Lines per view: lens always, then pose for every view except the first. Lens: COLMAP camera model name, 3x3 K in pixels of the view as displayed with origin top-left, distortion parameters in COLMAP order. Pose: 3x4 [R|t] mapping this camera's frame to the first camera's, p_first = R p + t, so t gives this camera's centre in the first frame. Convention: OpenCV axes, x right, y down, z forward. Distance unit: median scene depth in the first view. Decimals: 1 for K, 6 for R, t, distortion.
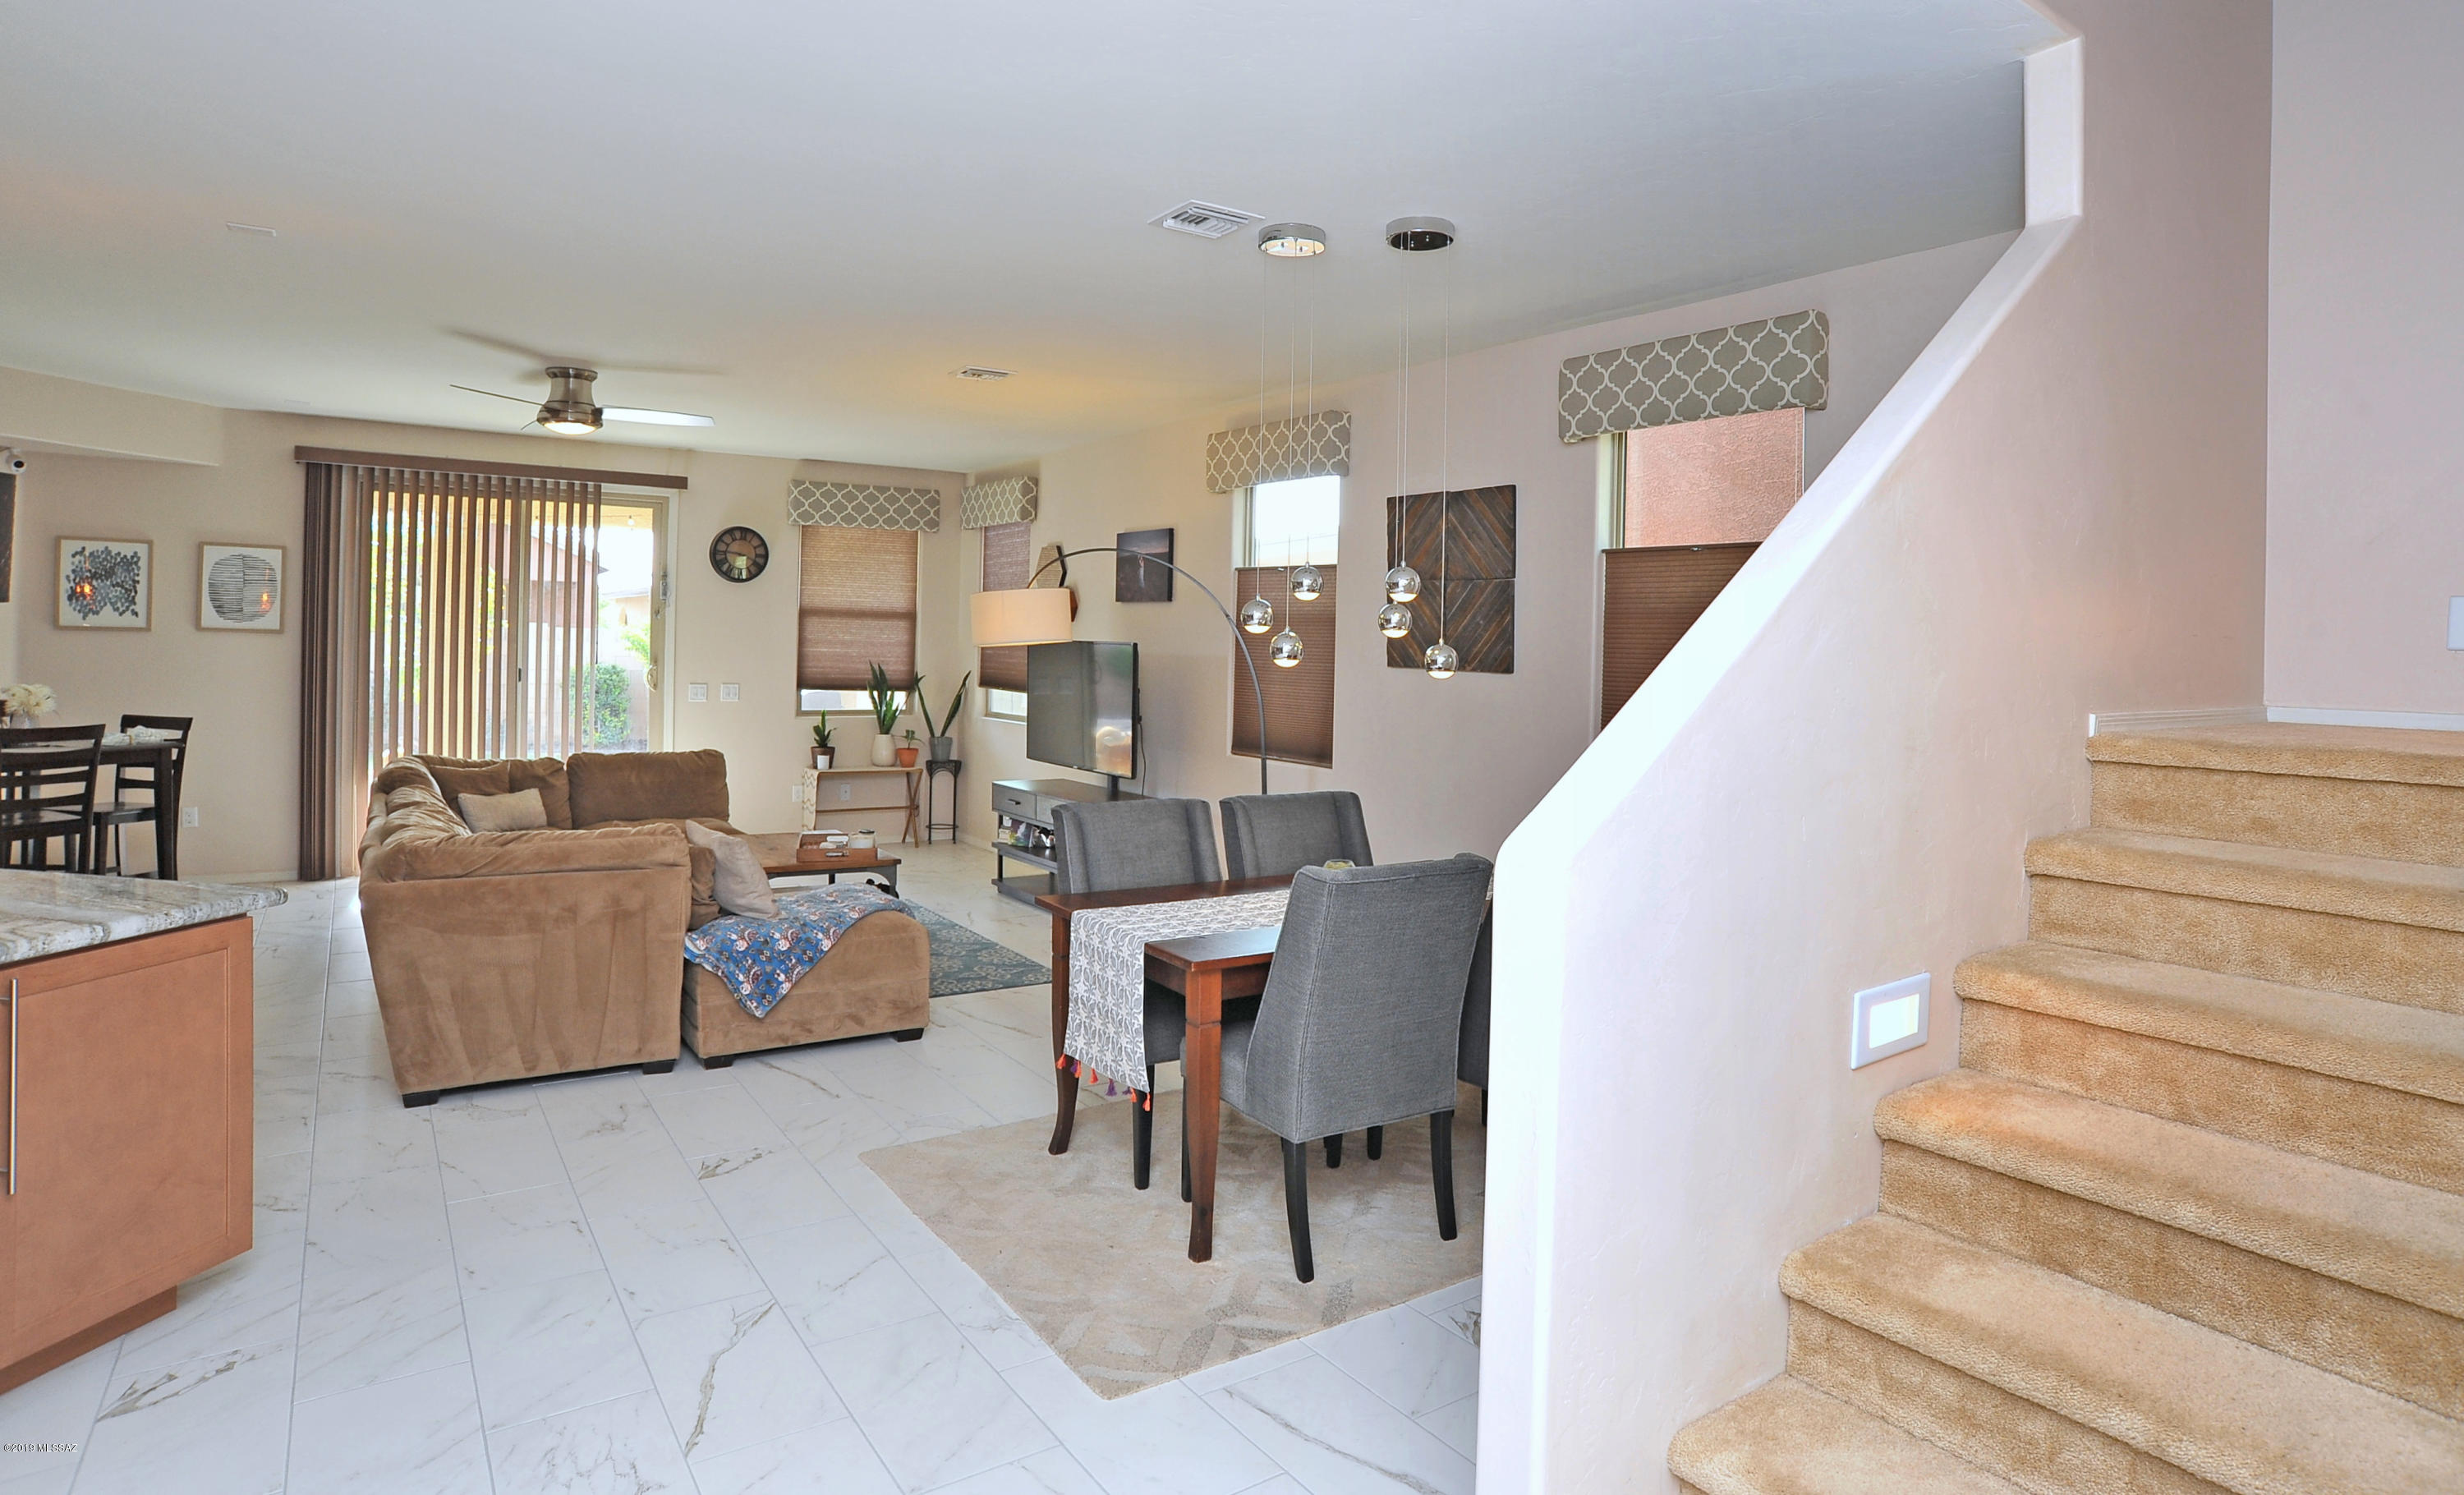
lens RADIAL K [[1349.0, 0, 1359.0], [0, 1349.0, 661.1], [0, 0, 1]] dist [-0.112746, 0.042833]
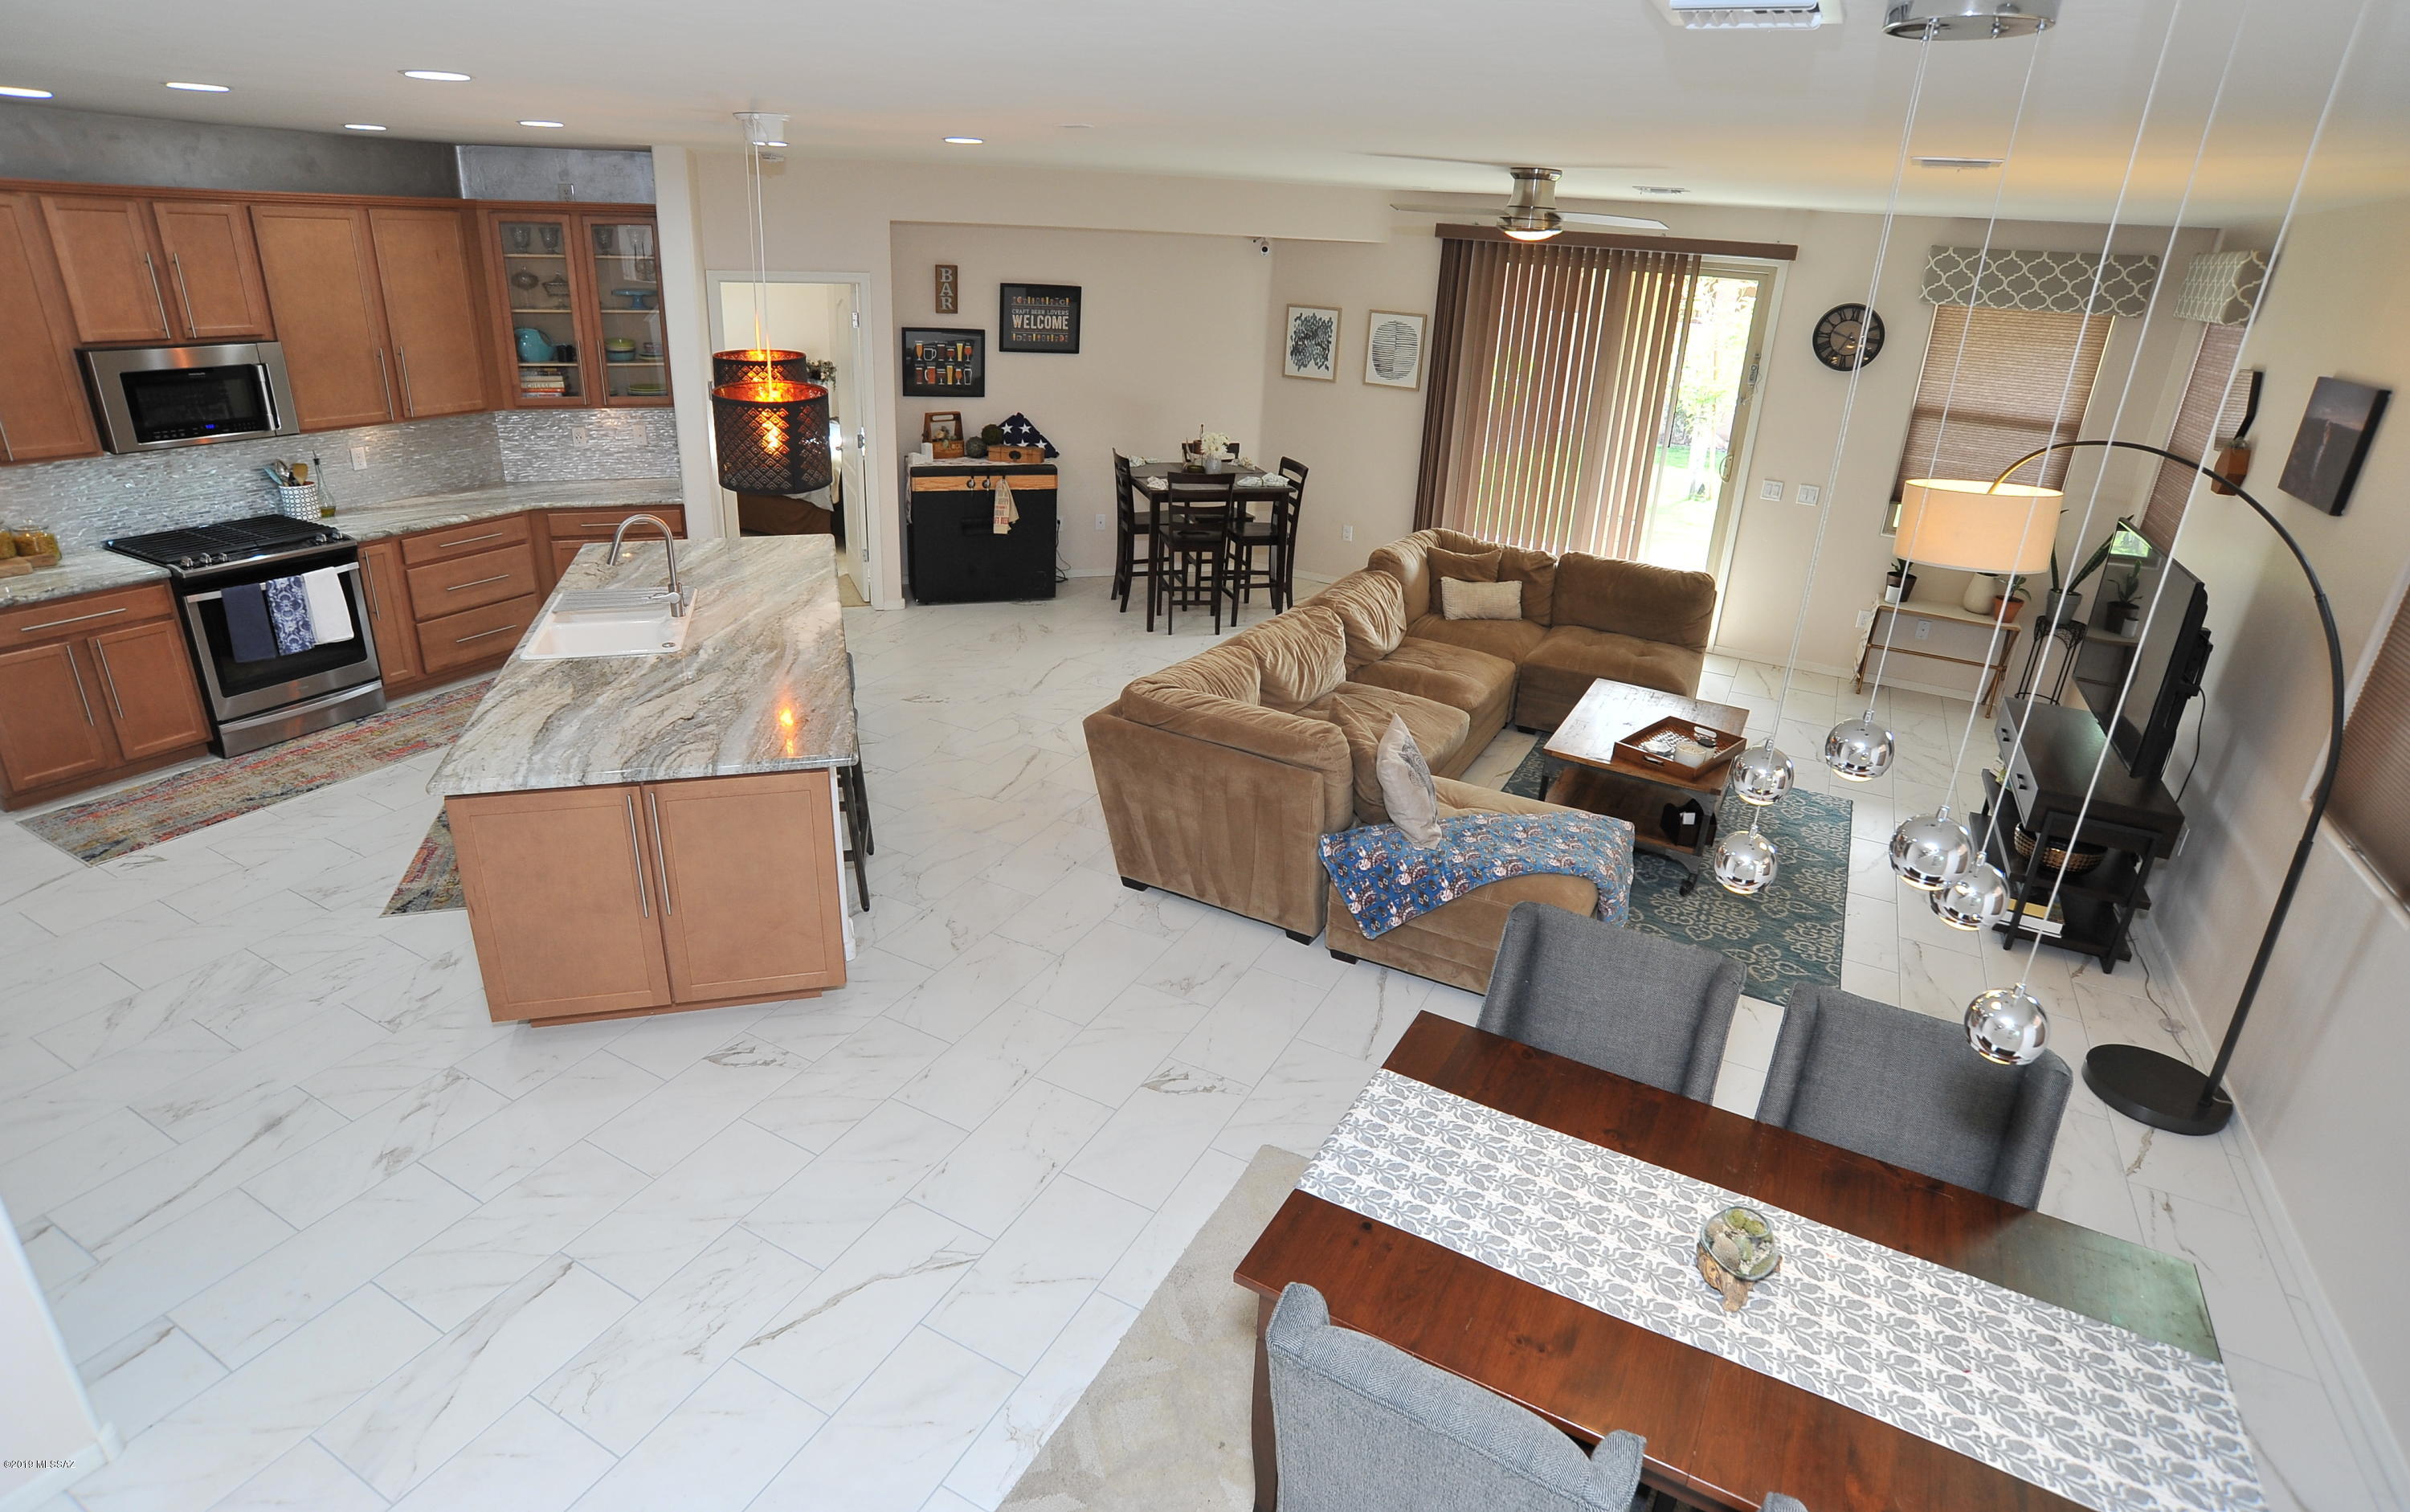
lens RADIAL K [[1252.0, 0, 1163.3], [0, 1252.0, 743.5], [0, 0, 1]] dist [-0.110505, 0.050386]
pose [[0.391045, 0.345987, -0.852864, 0.147980], [-0.041533, 0.932342, 0.359185, -0.125161], [0.919434, -0.105036, 0.378957, 0.338934]]
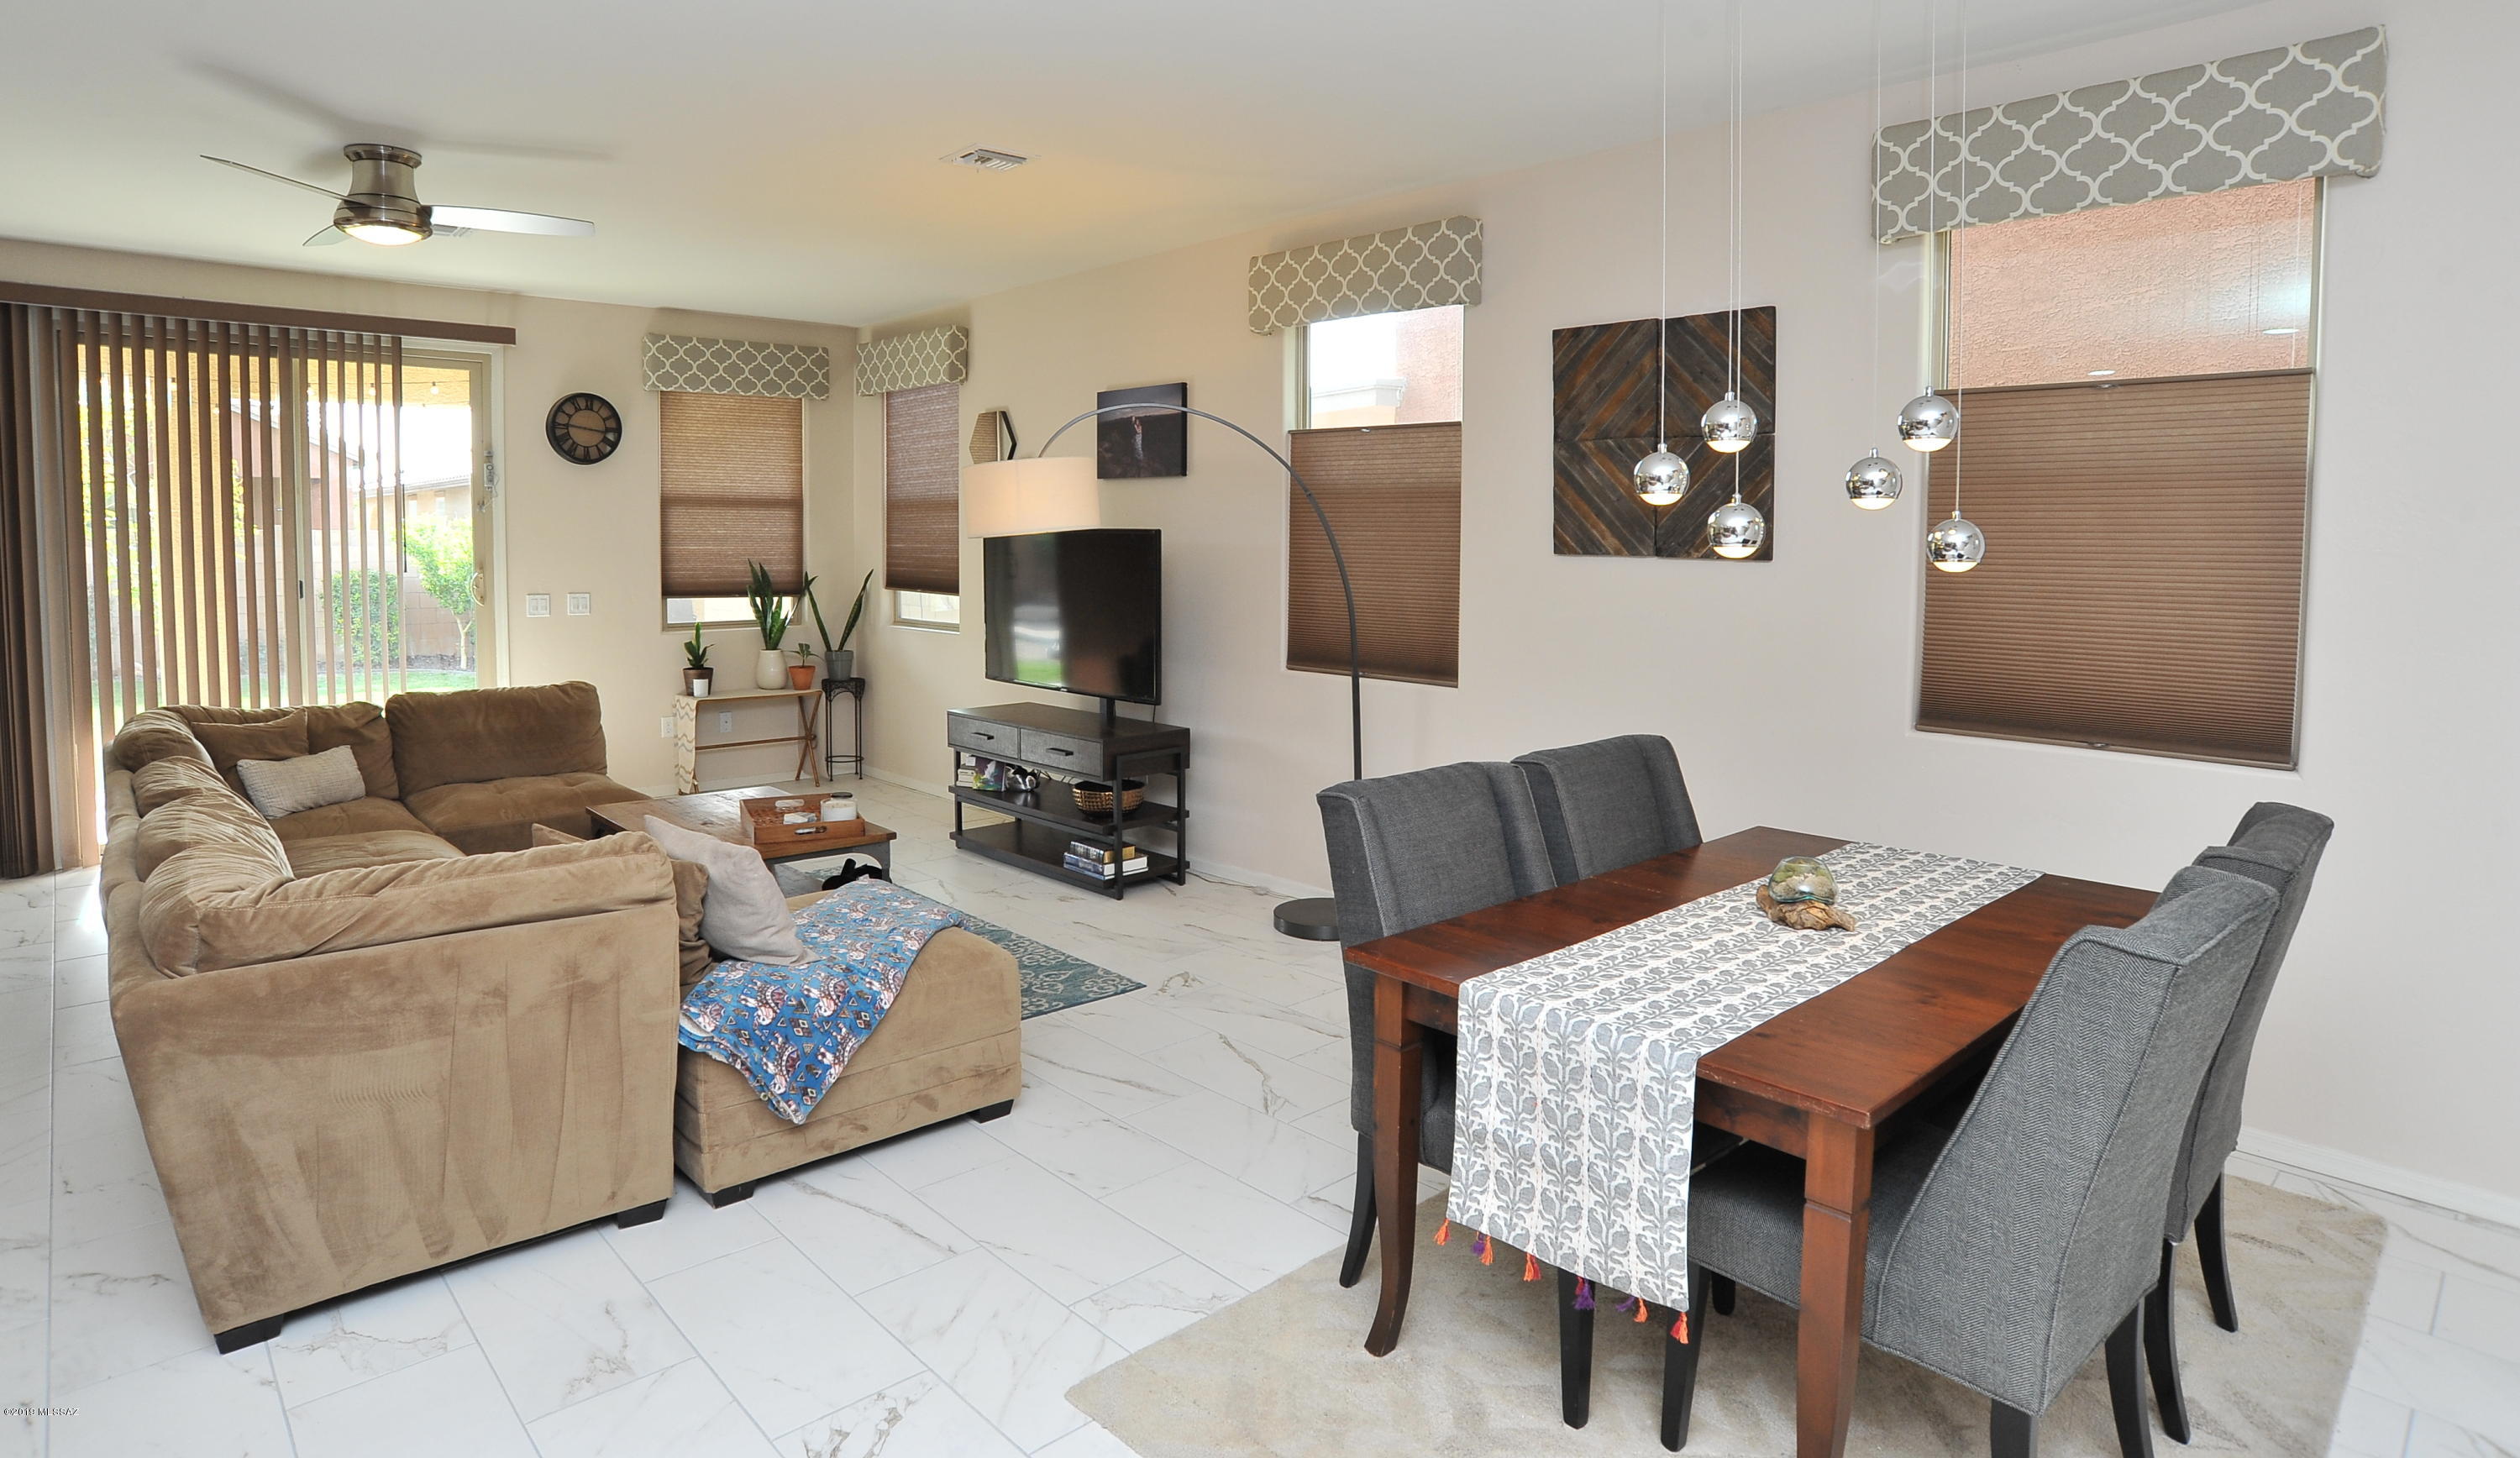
lens RADIAL K [[1339.0, 0, 1254.3], [0, 1339.0, 623.9], [0, 0, 1]] dist [-0.107330, 0.044589]
pose [[0.995465, -0.023308, 0.092234, -0.188217], [0.018054, 0.998189, 0.057391, -0.002520], [-0.093405, -0.055466, 0.994082, 0.234454]]
